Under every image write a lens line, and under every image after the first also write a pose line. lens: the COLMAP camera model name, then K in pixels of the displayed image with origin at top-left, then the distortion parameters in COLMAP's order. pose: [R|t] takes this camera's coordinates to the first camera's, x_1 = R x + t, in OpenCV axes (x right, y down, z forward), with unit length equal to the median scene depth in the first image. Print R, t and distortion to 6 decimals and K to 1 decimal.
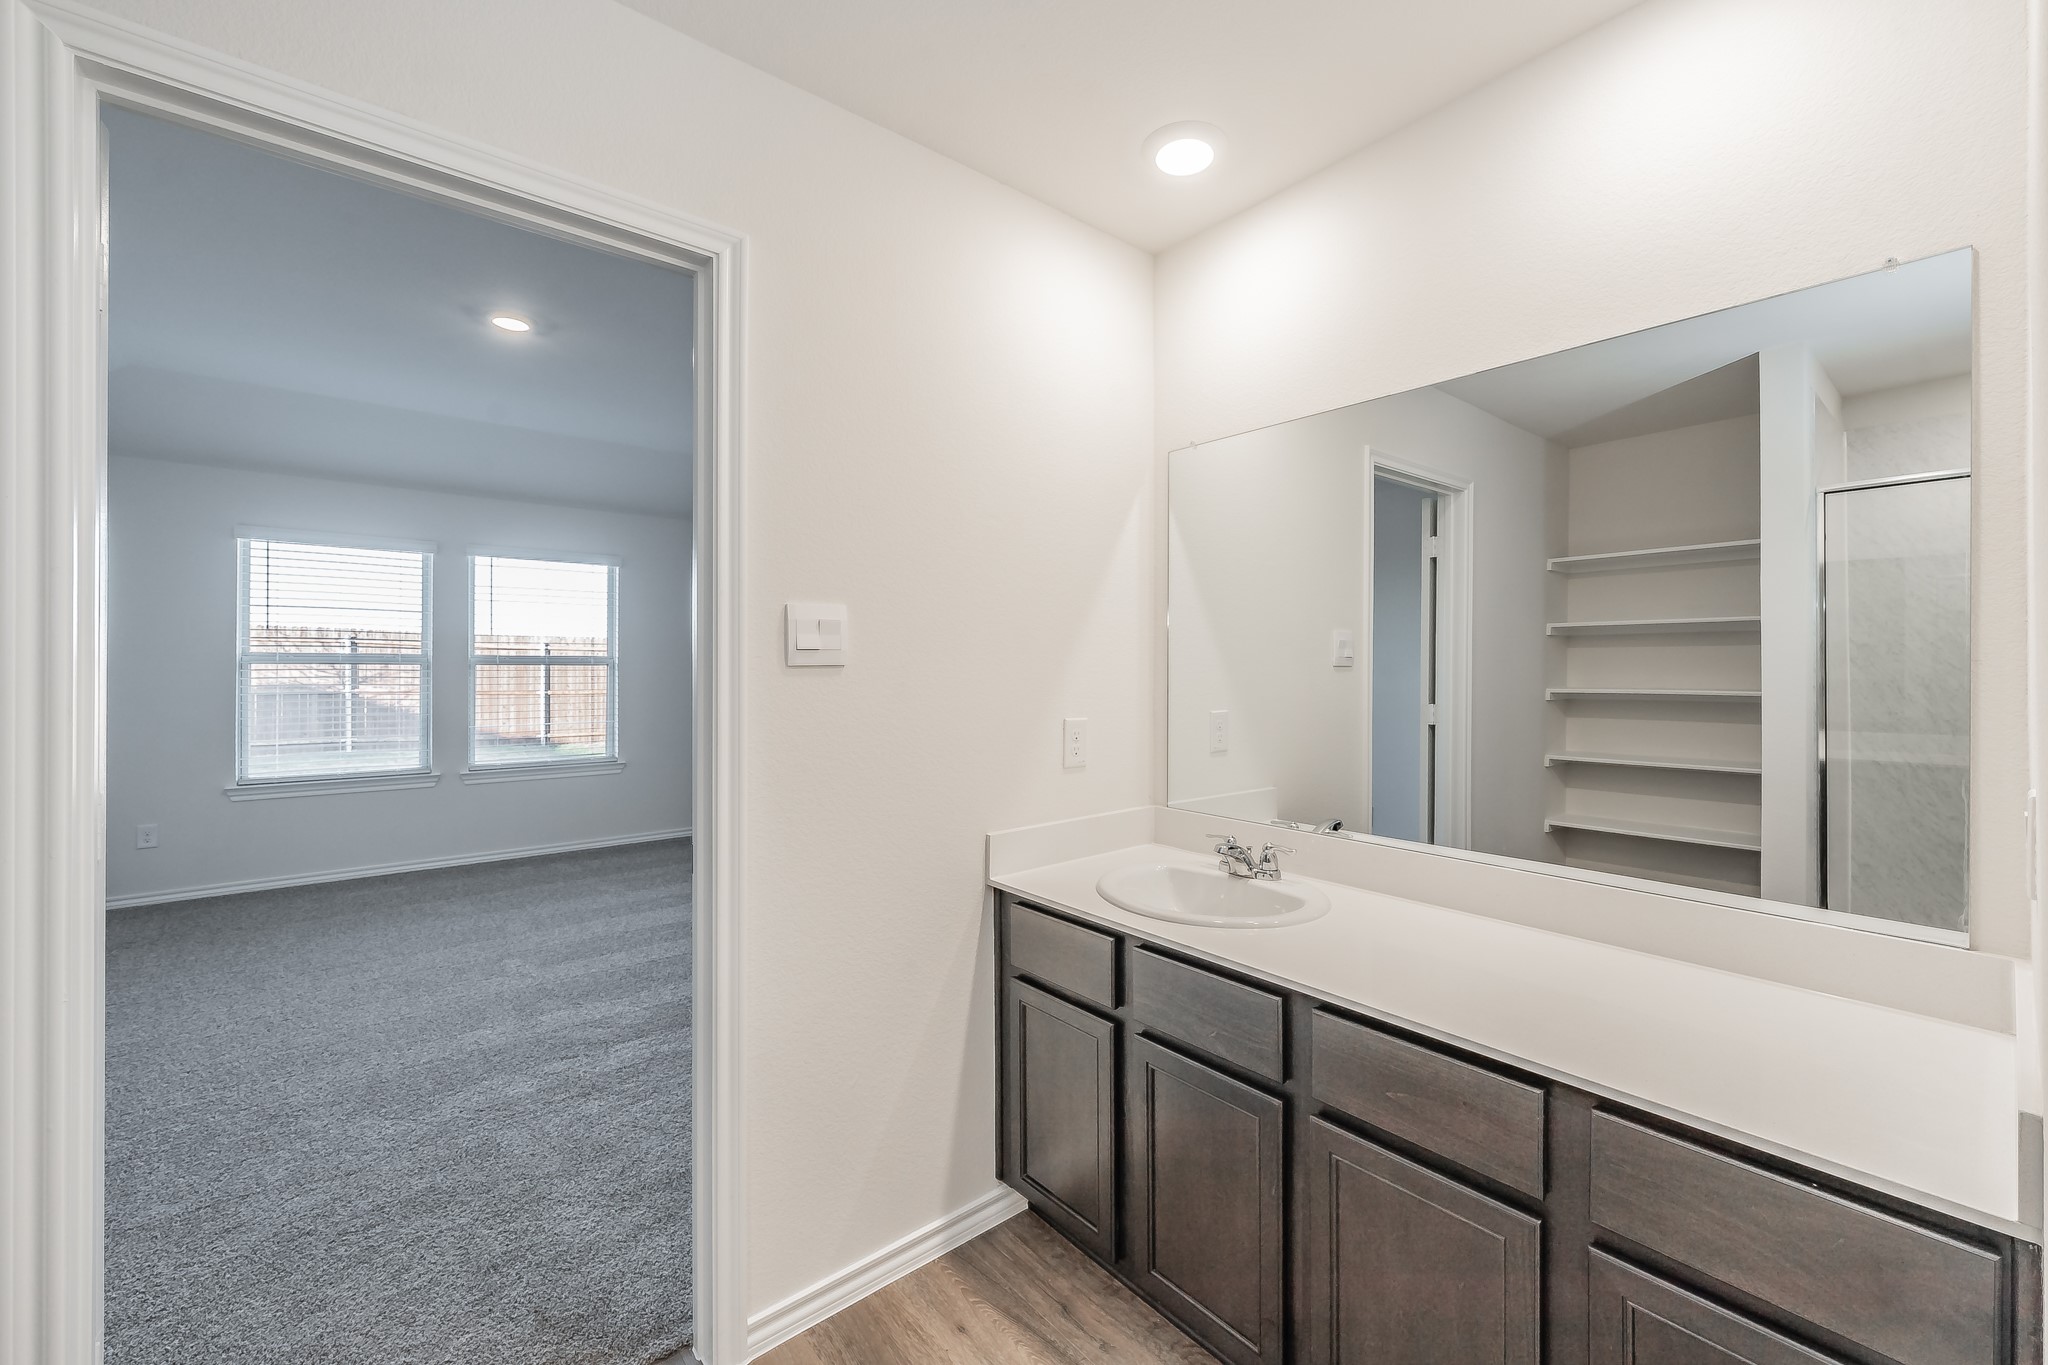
lens RADIAL K [[844.8, 0, 1145.6], [0, 844.8, 659.4], [0, 0, 1]] dist [-0.010550, -0.000196]
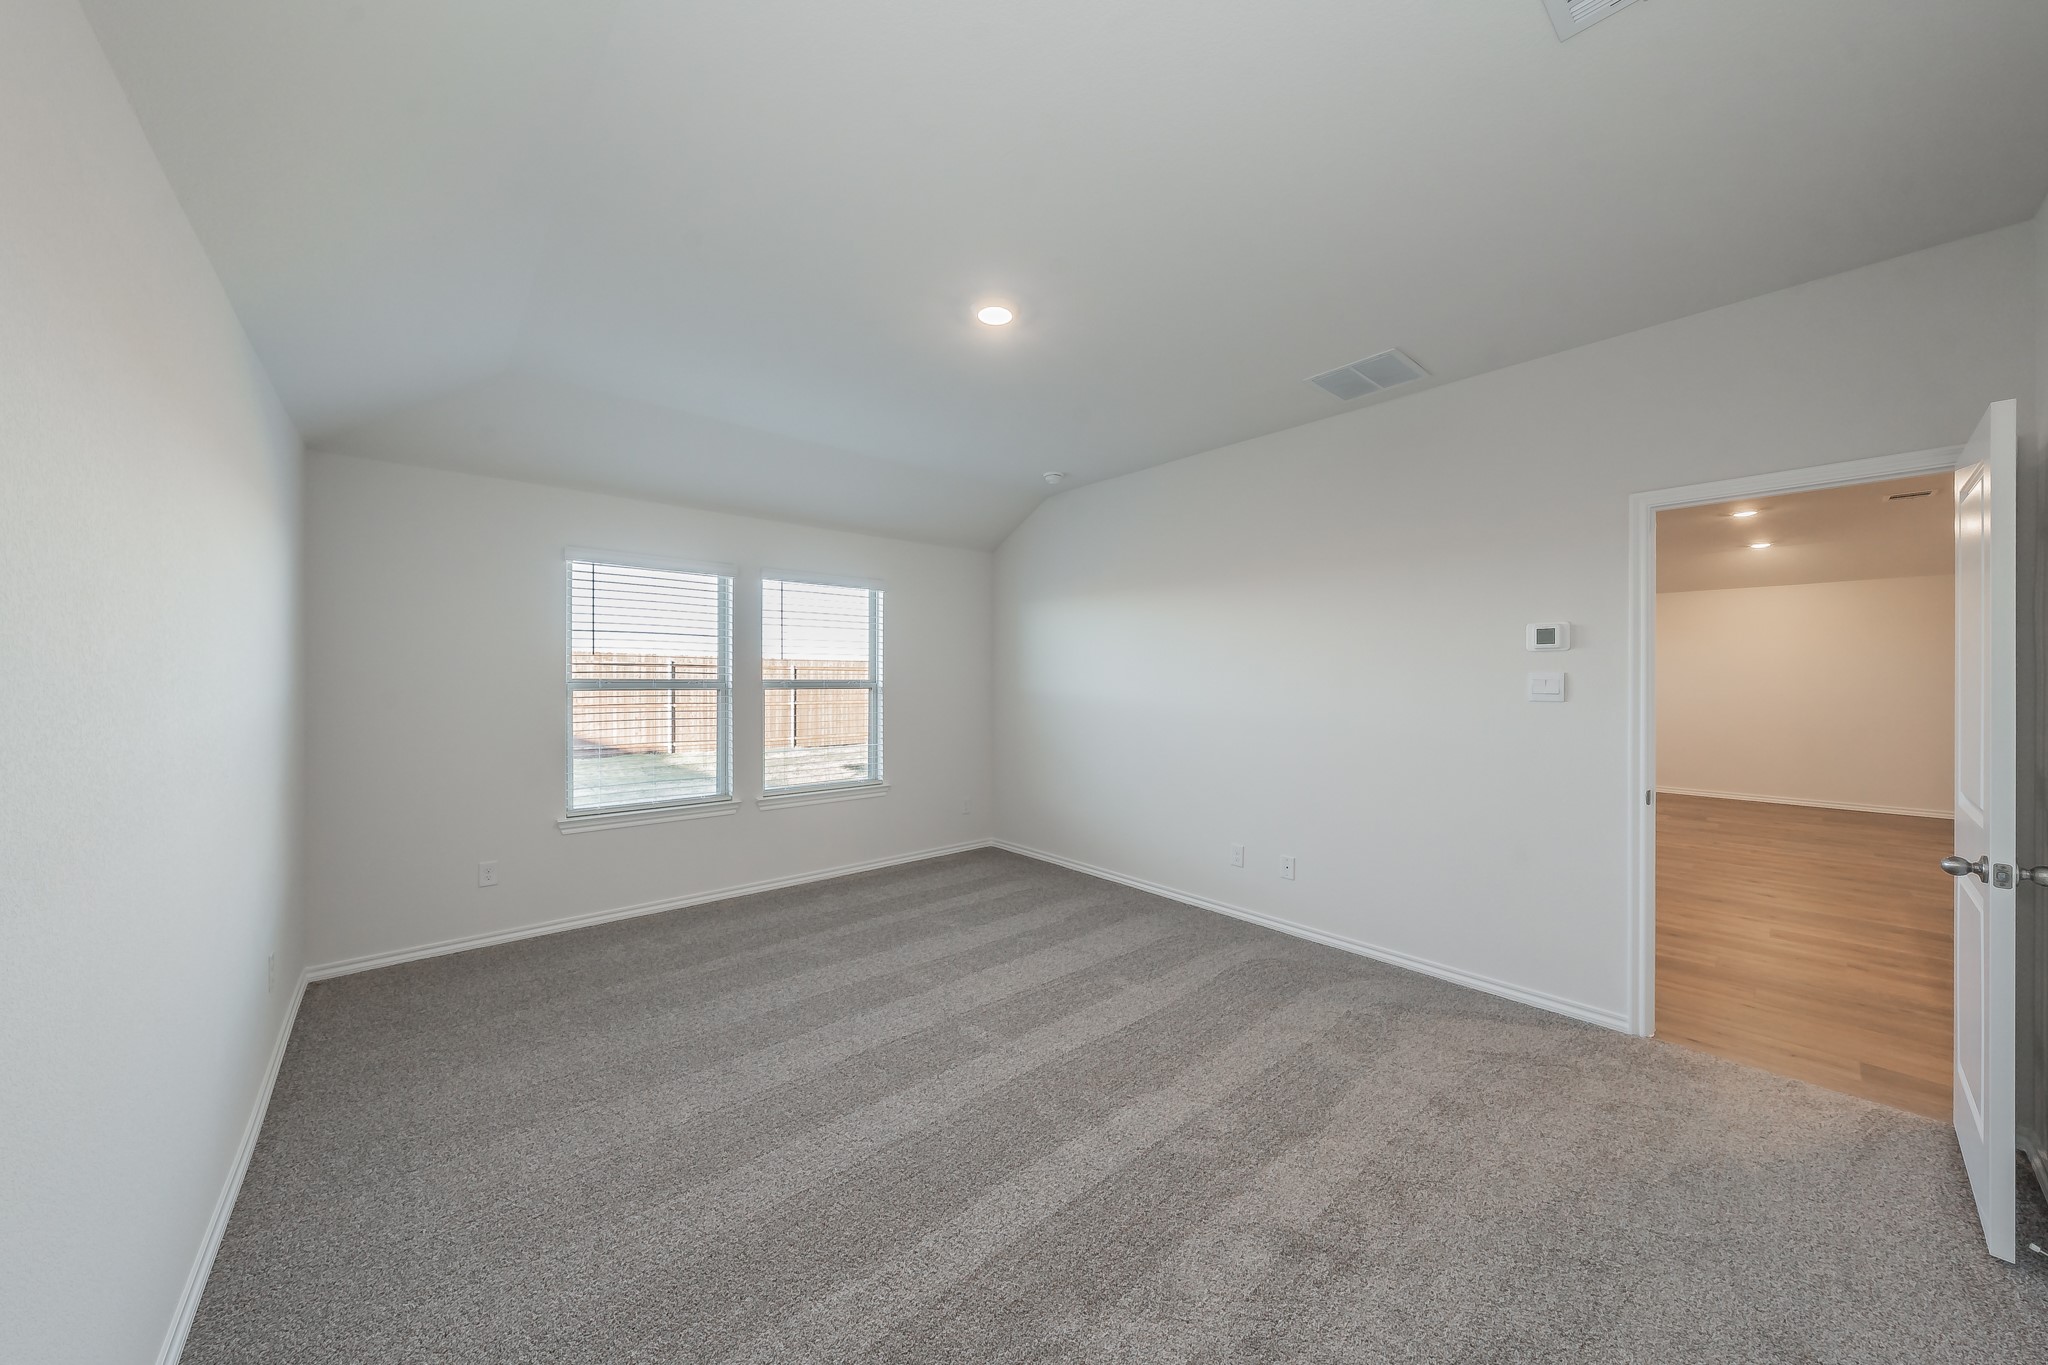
lens RADIAL K [[717.7, 0, 1056.1], [0, 717.7, 677.3], [0, 0, 1]] dist [-0.008842, 0.000778]
pose [[0.999446, -0.007184, -0.032497, -0.652669], [0.007209, 0.999974, 0.000655, -0.009434], [0.032492, -0.000889, 0.999472, 0.255834]]
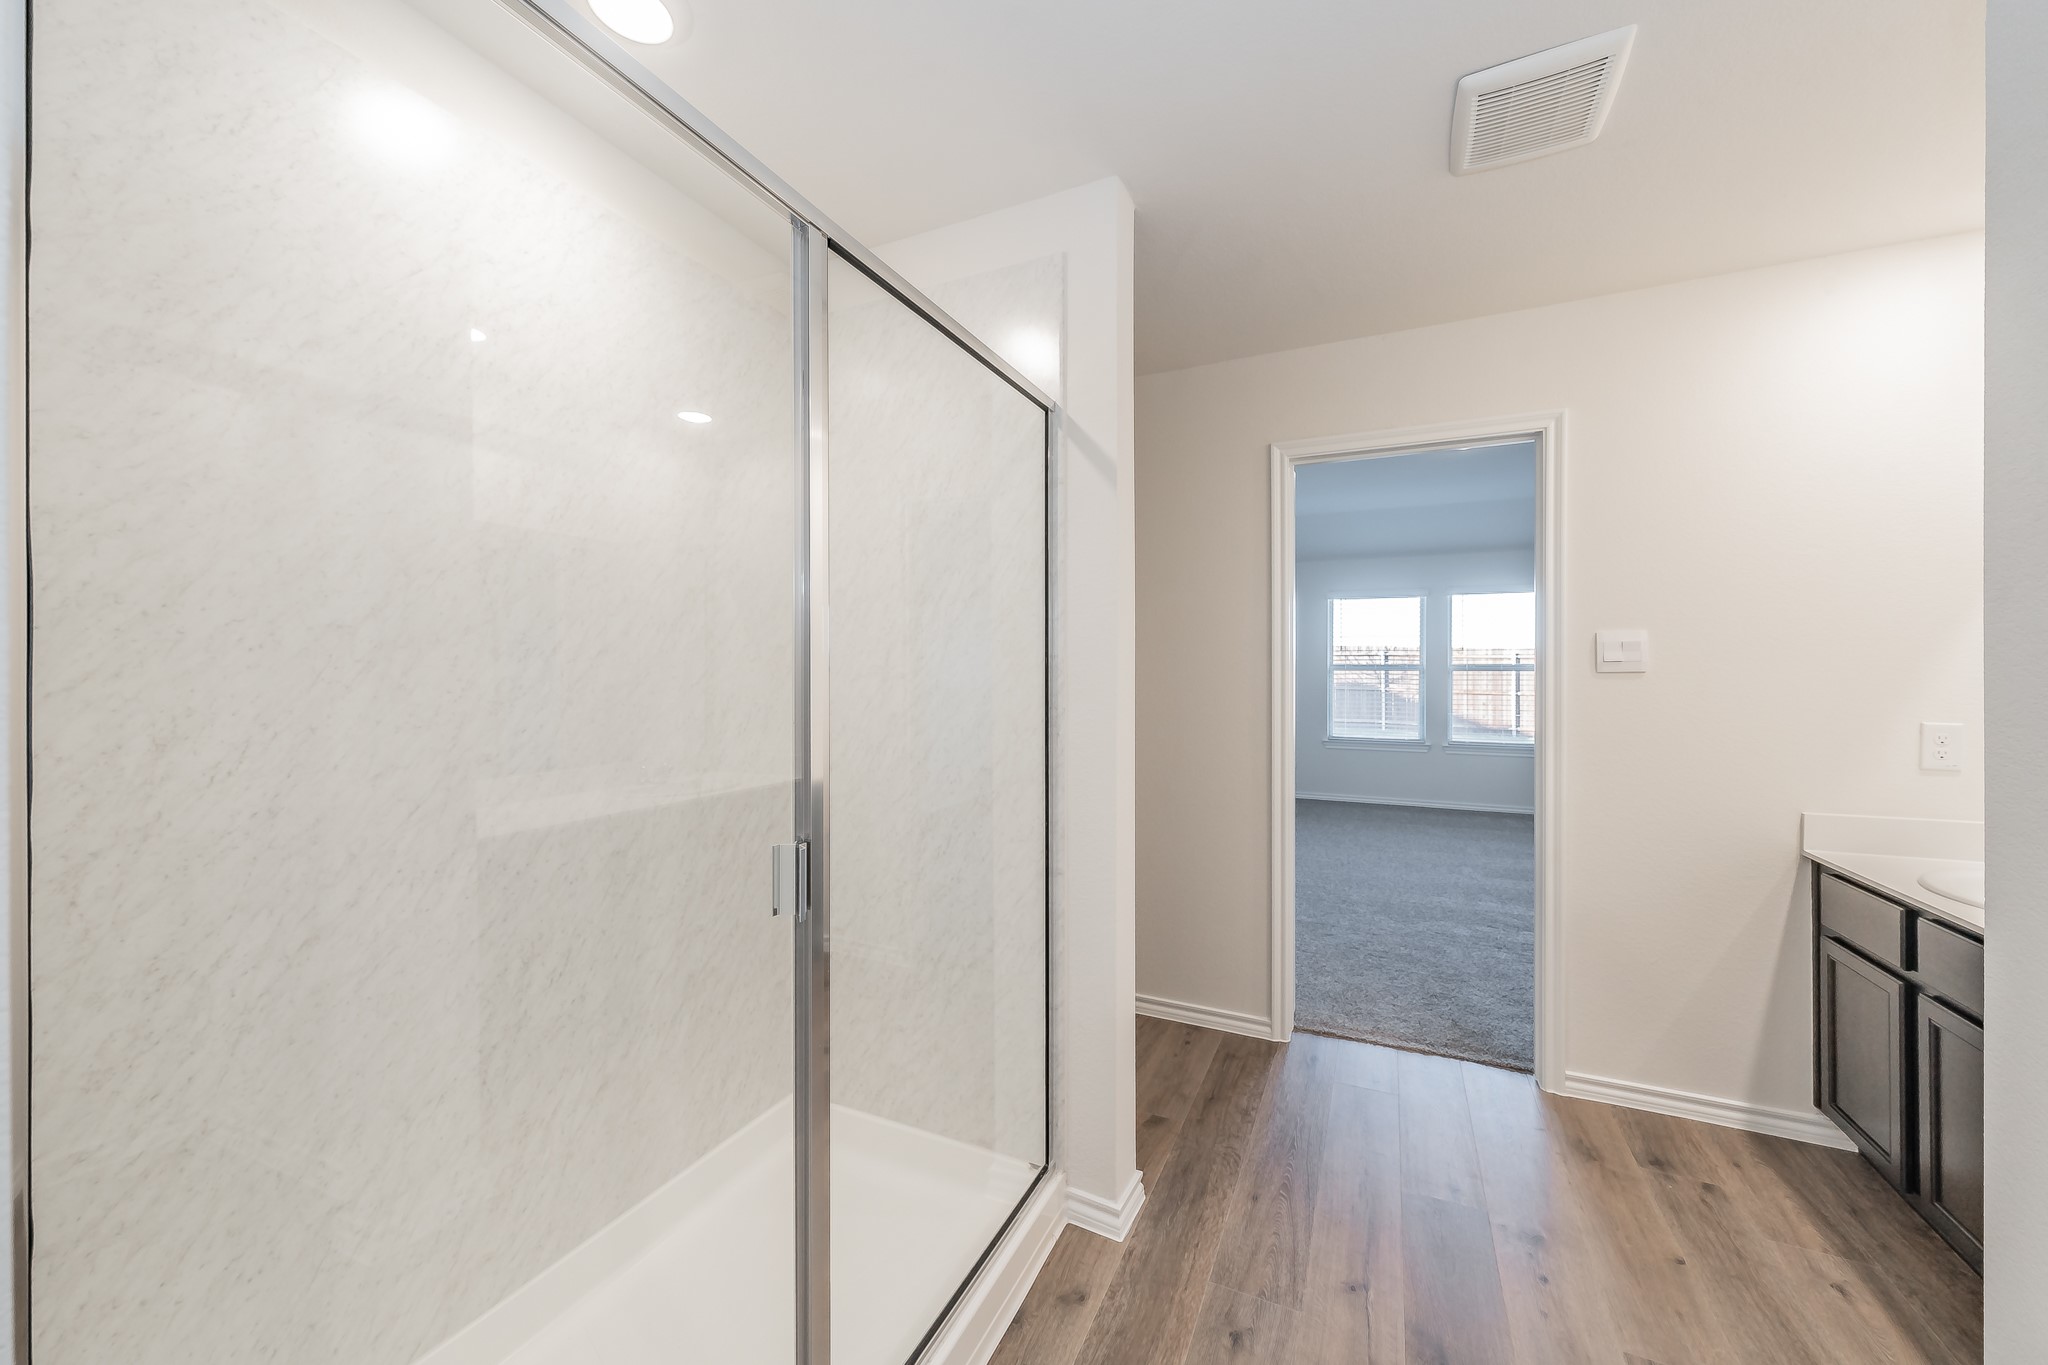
lens RADIAL K [[760.3, 0, 1031.8], [0, 760.3, 678.4], [0, 0, 1]] dist [0.023980, -0.000261]
pose [[0.366354, 0.008758, -0.930434, 0.243535], [0.006861, 0.999903, 0.012114, -0.002615], [0.930450, -0.010822, 0.366259, -0.232848]]
